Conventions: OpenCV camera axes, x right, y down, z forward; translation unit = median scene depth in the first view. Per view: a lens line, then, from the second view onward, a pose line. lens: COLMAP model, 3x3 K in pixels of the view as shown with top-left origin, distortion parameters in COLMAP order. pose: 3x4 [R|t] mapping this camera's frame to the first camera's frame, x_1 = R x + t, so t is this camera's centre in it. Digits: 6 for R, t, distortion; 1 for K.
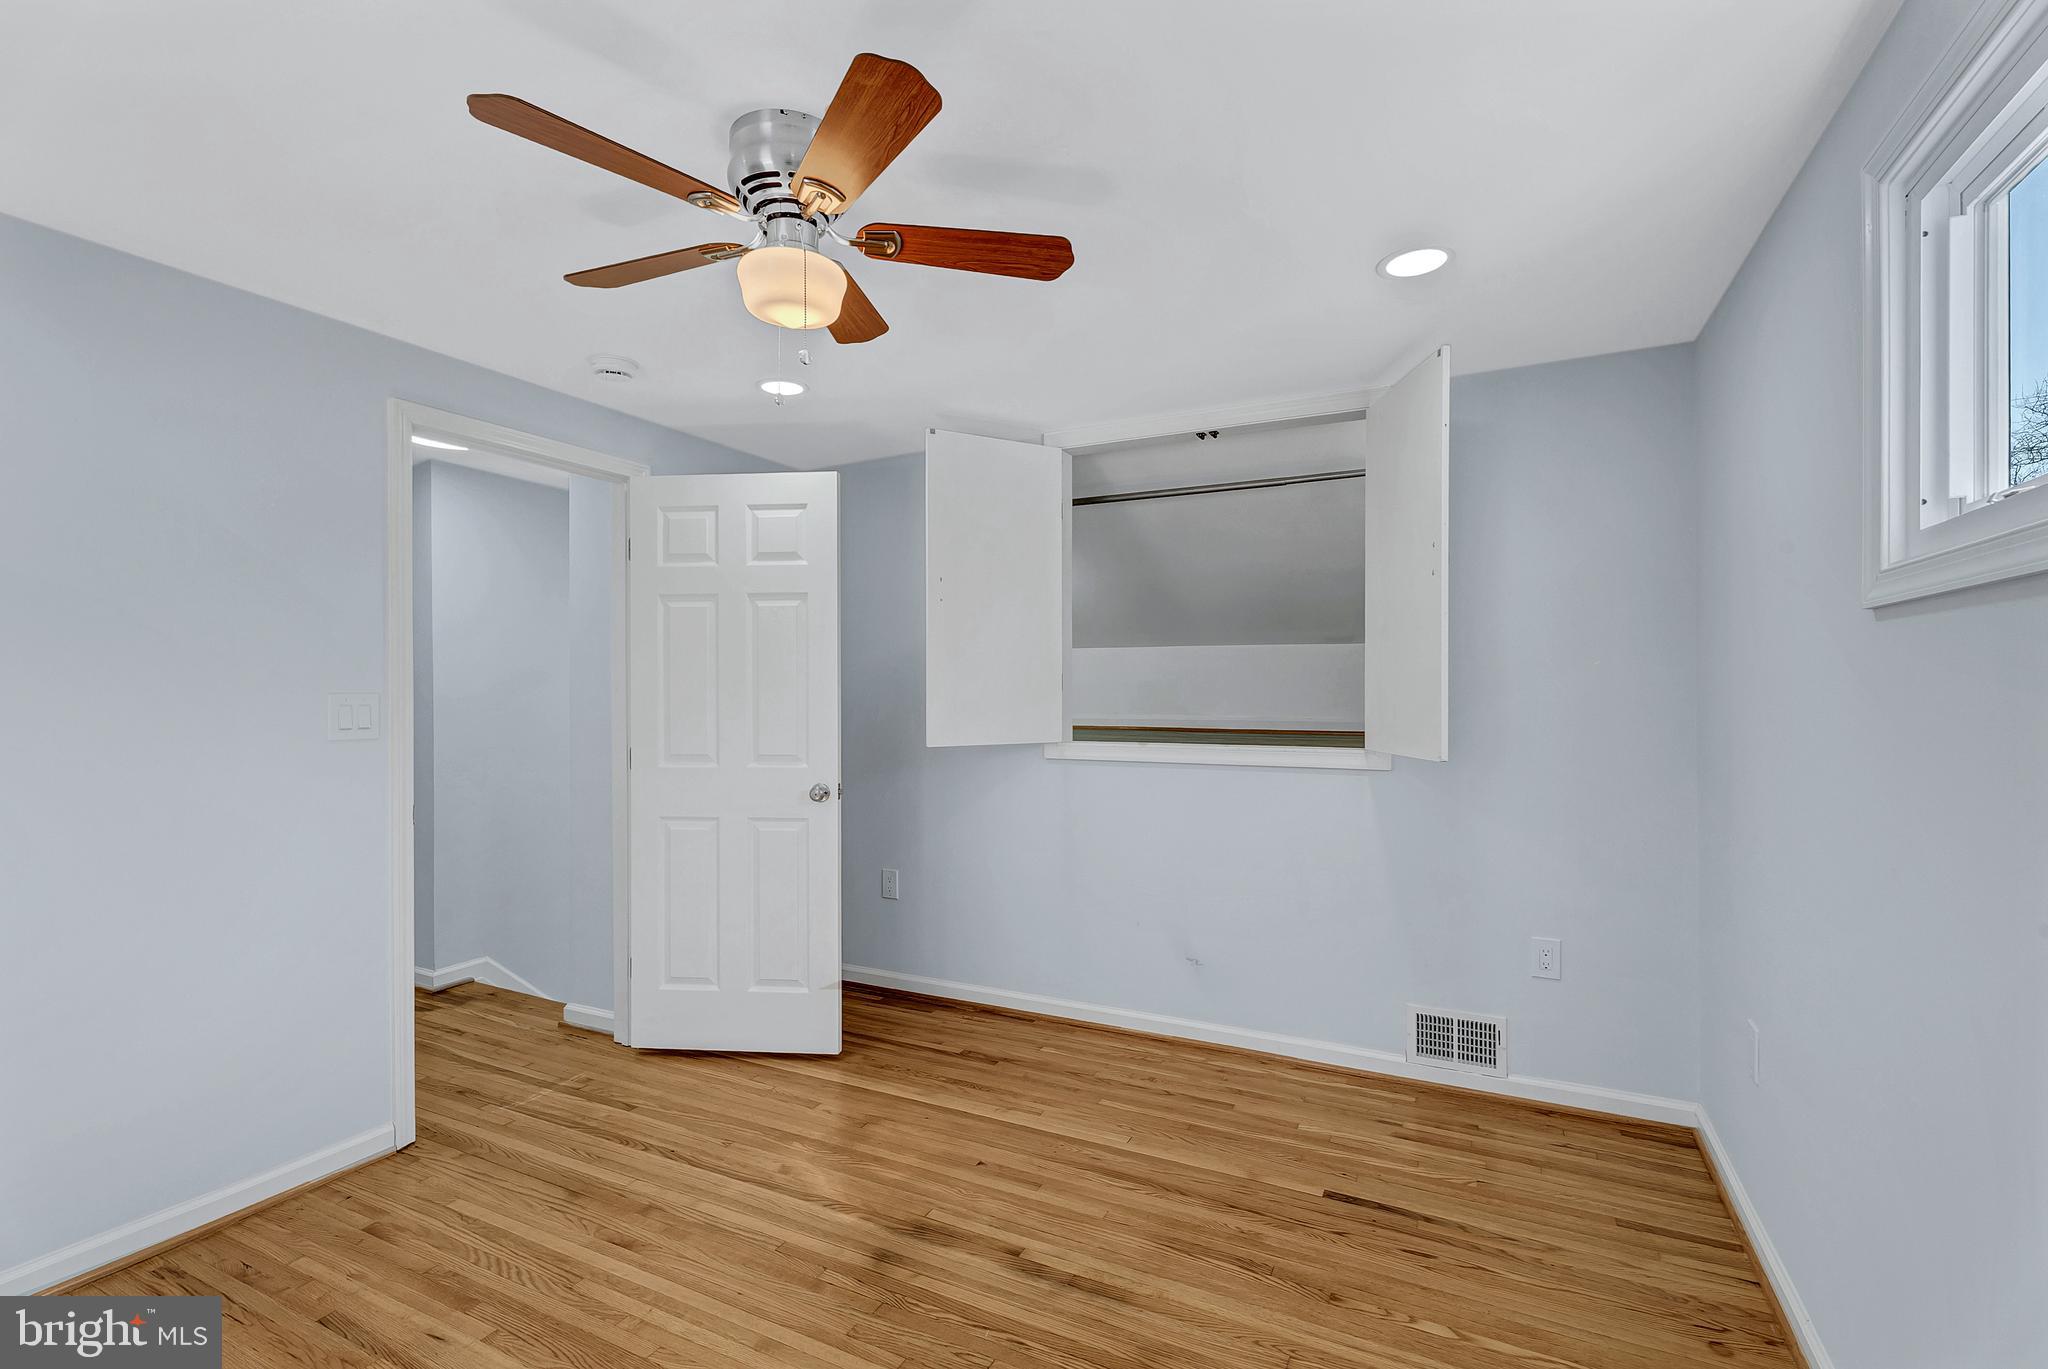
lens RADIAL K [[923.1, 0, 1020.7], [0, 923.1, 692.6], [0, 0, 1]] dist [0.000319, 0.000001]
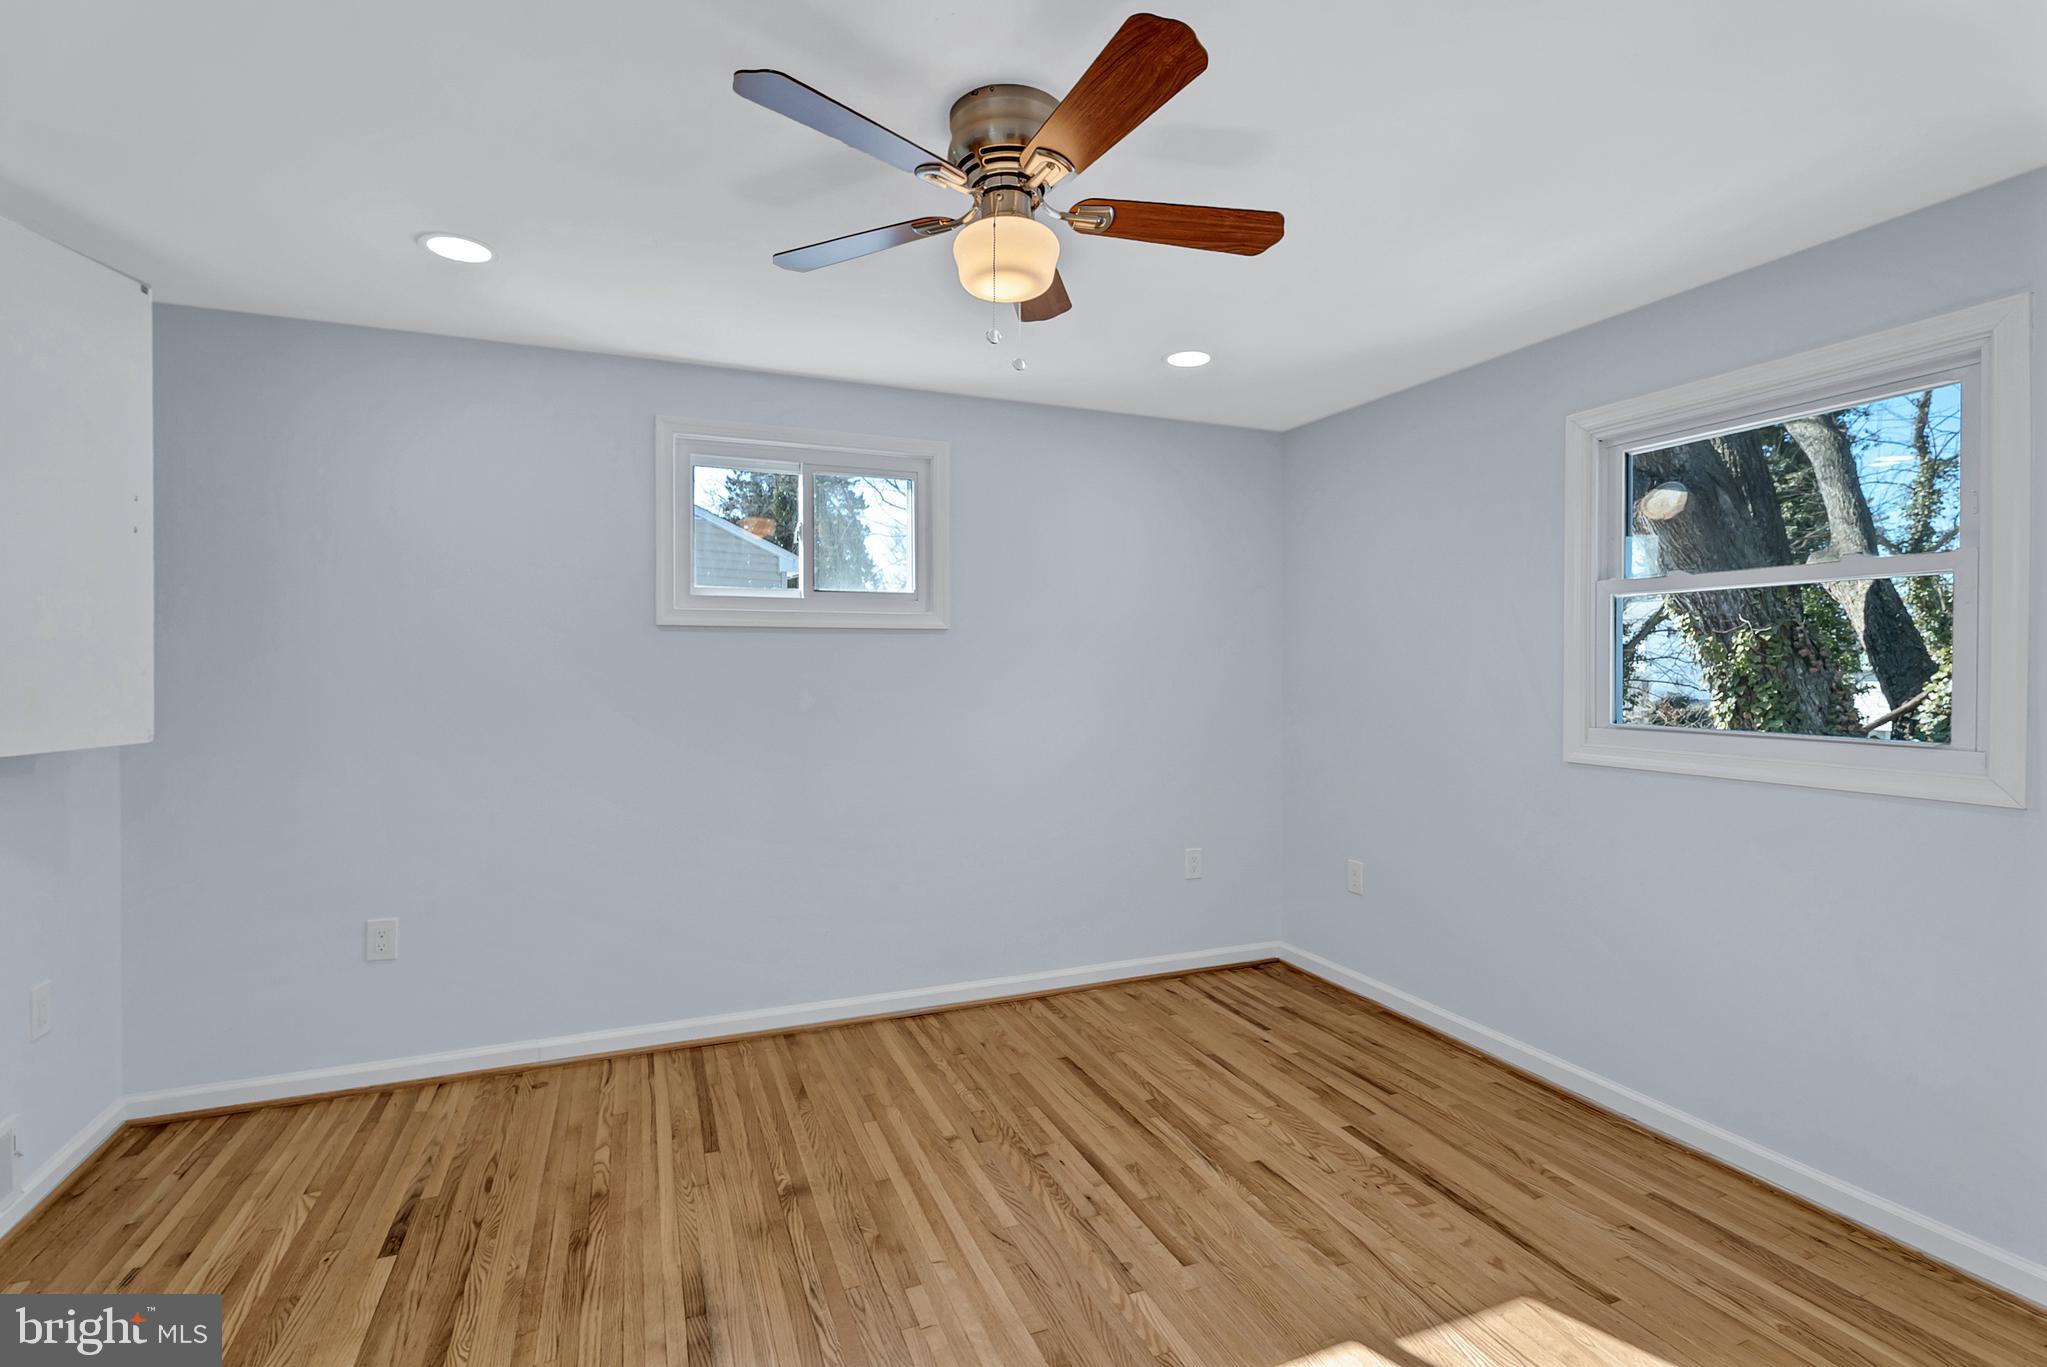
lens RADIAL K [[922.6, 0, 1020.2], [0, 922.6, 691.6], [0, 0, 1]] dist [0.000319, 0.000001]
pose [[-0.760304, -0.023570, 0.649139, -0.709719], [-0.001442, 0.999400, 0.034598, -0.004281], [-0.649565, 0.025369, -0.759882, 1.372995]]
